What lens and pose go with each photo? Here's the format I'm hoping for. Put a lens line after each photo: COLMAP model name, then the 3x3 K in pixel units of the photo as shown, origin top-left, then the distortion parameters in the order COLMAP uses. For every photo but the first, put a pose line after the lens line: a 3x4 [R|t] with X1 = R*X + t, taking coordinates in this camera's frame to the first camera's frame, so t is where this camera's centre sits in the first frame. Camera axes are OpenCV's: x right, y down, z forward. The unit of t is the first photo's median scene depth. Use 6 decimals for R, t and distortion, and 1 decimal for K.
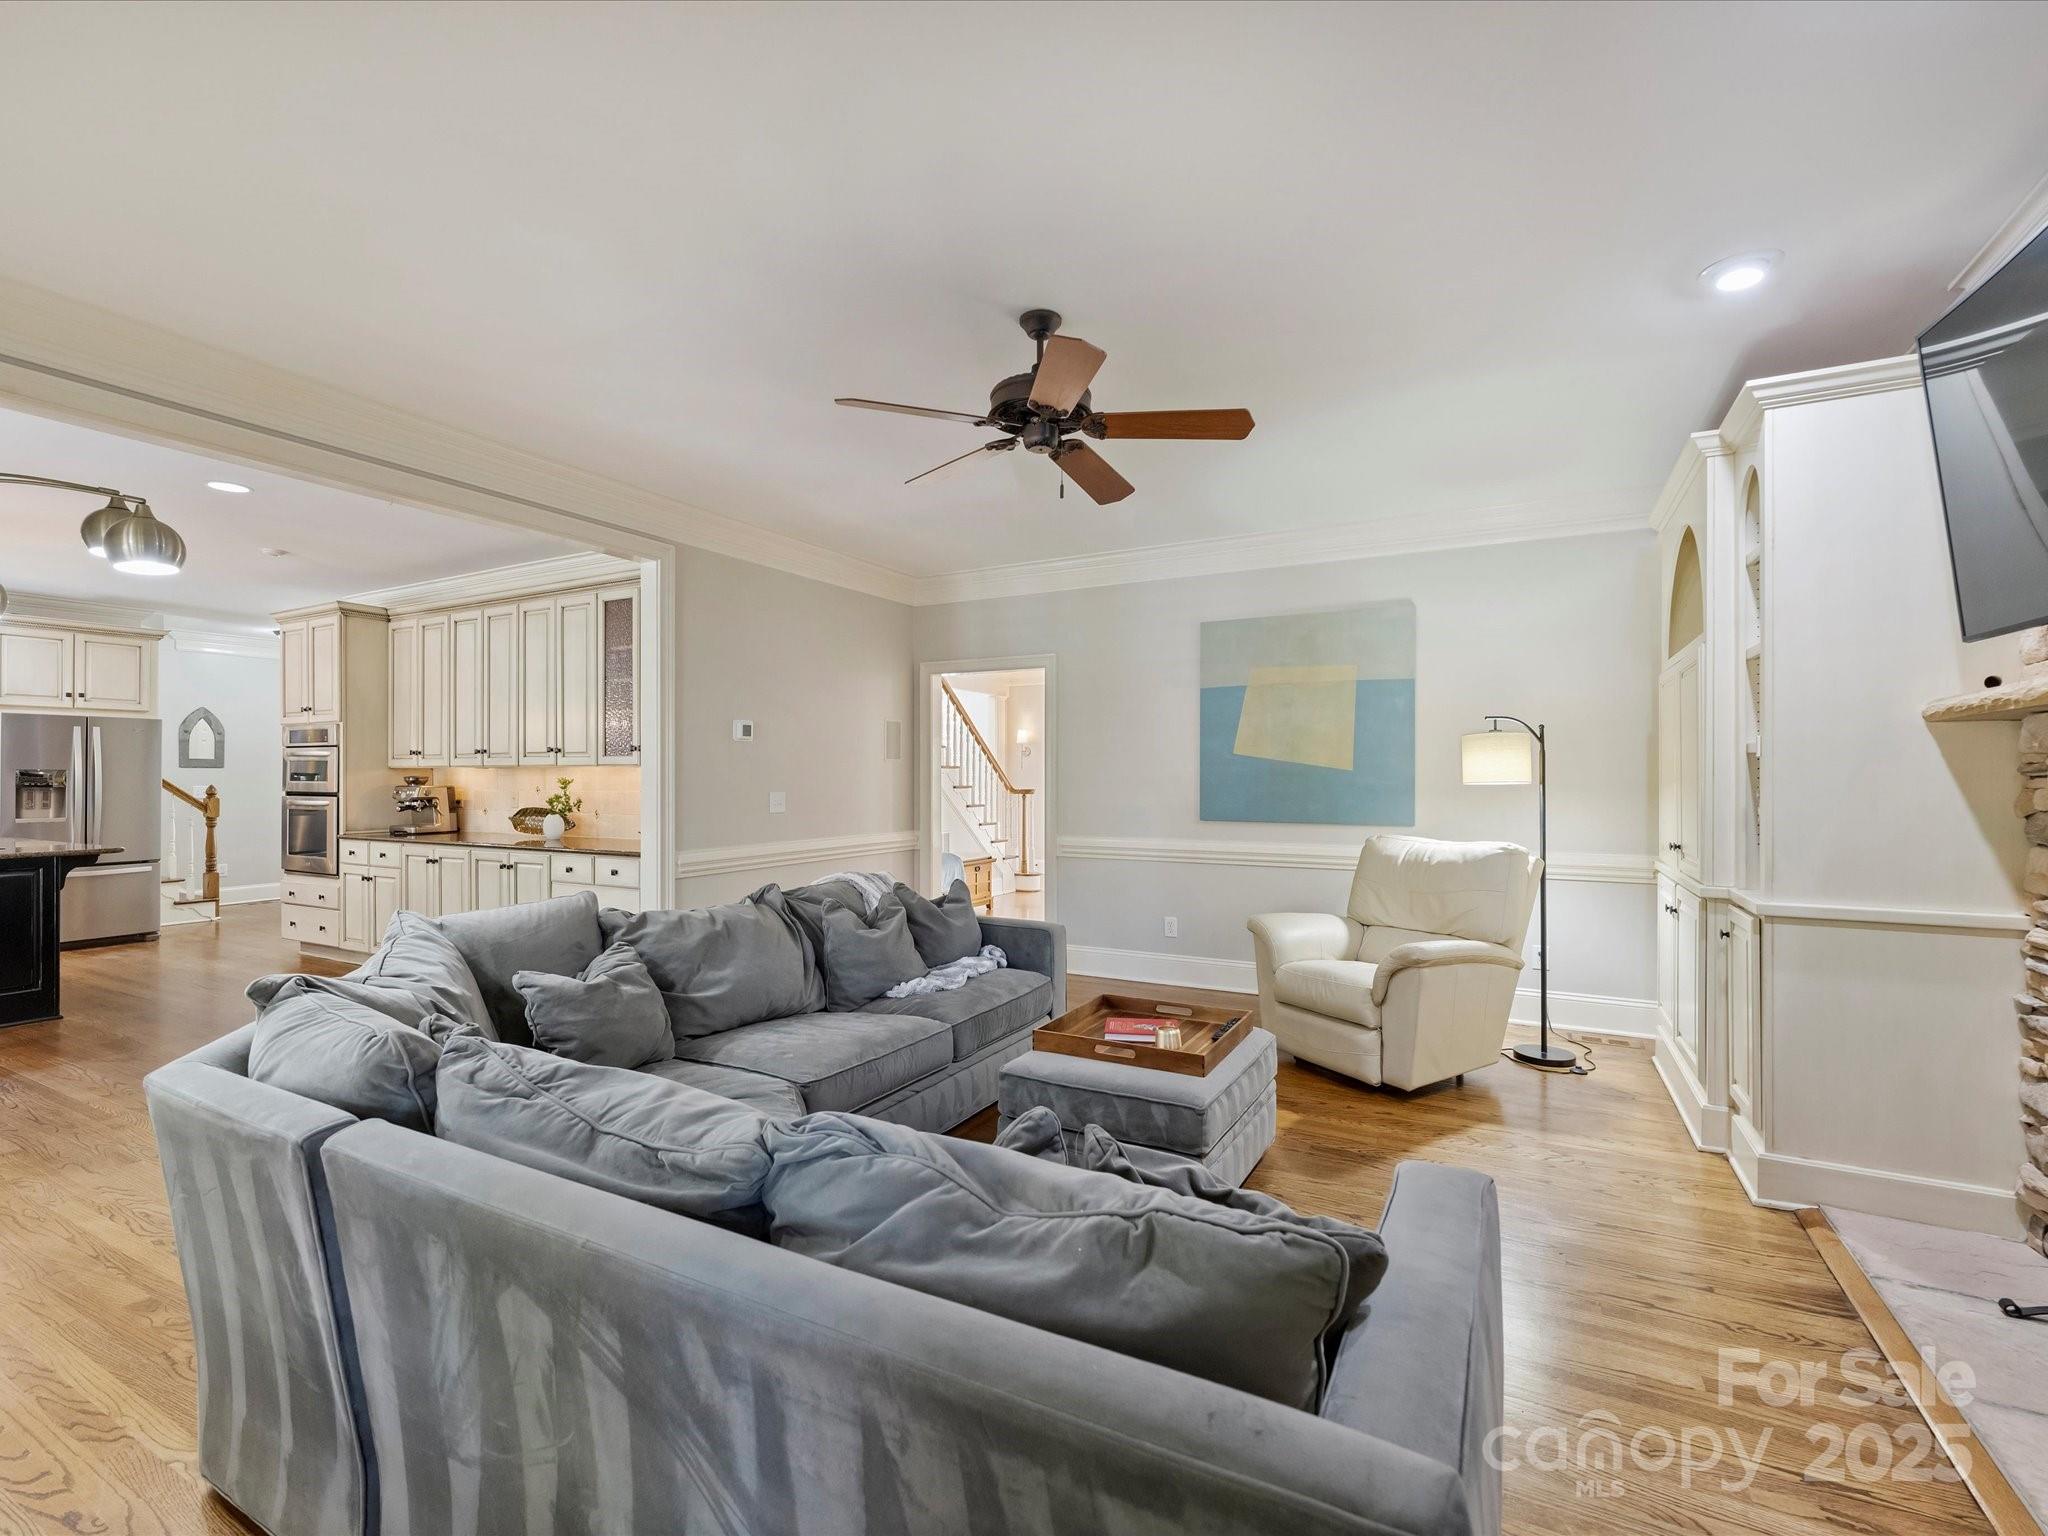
lens RADIAL K [[930.2, 0, 1020.9], [0, 930.2, 766.9], [0, 0, 1]] dist [-0.003174, -0.000191]
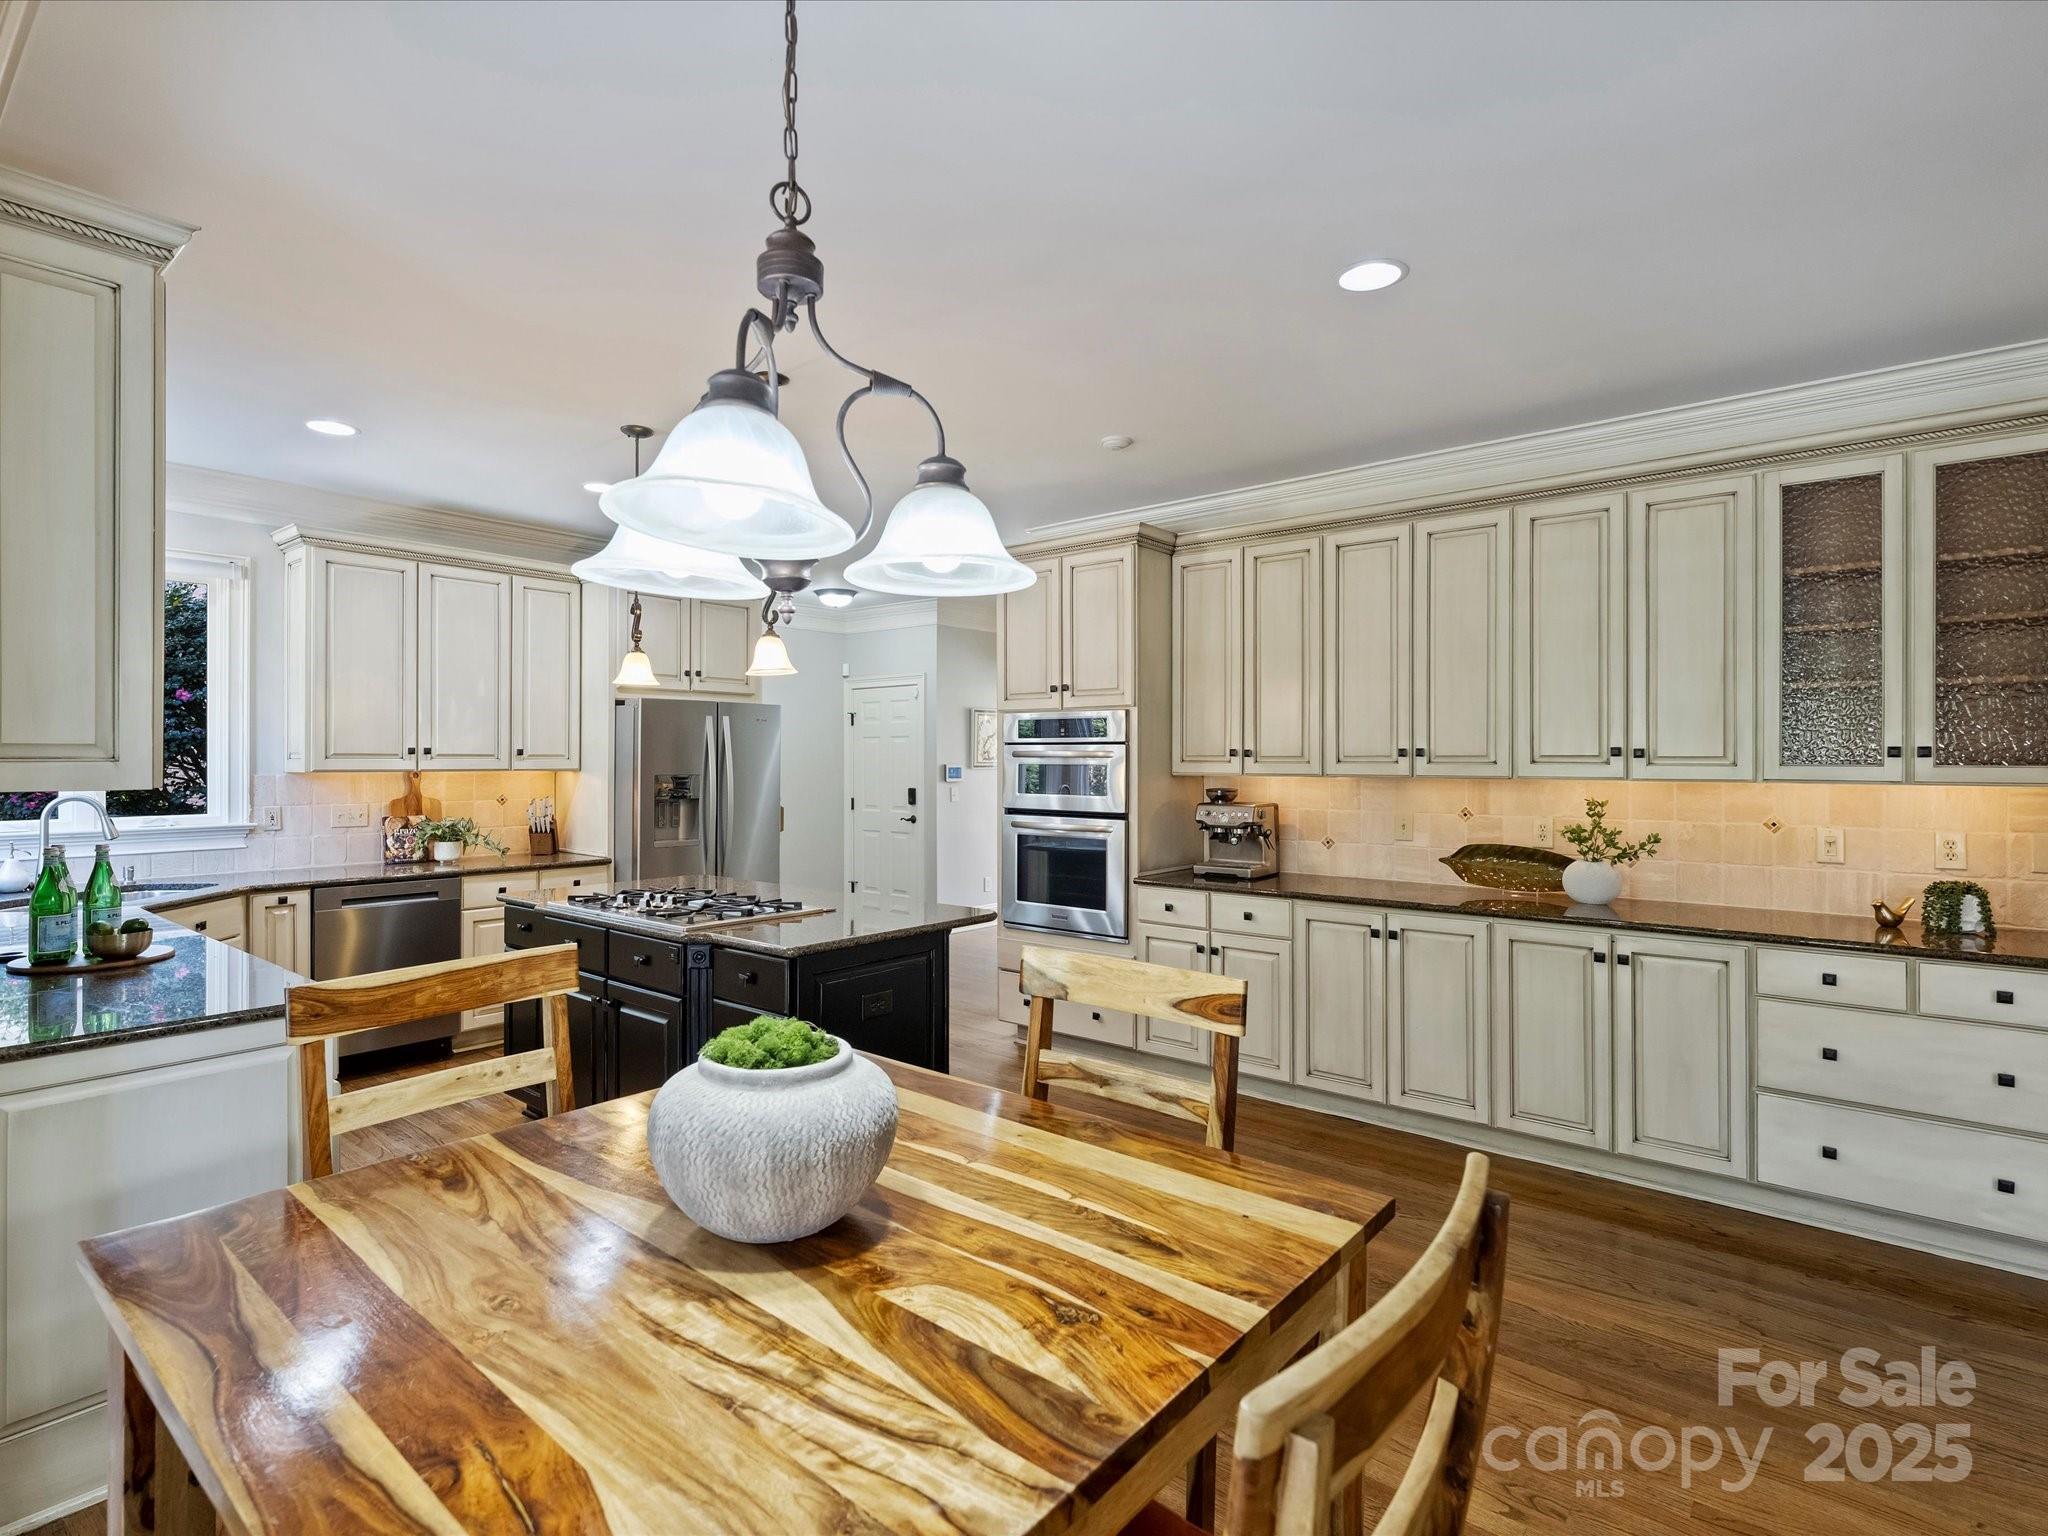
lens RADIAL K [[930.2, 0, 1020.9], [0, 930.2, 766.9], [0, 0, 1]] dist [-0.003174, -0.000191]
pose [[0.988274, 0.009502, -0.152395, -0.703412], [-0.009931, 0.999949, -0.002057, -0.003757], [0.152367, 0.003546, 0.988318, 0.329006]]
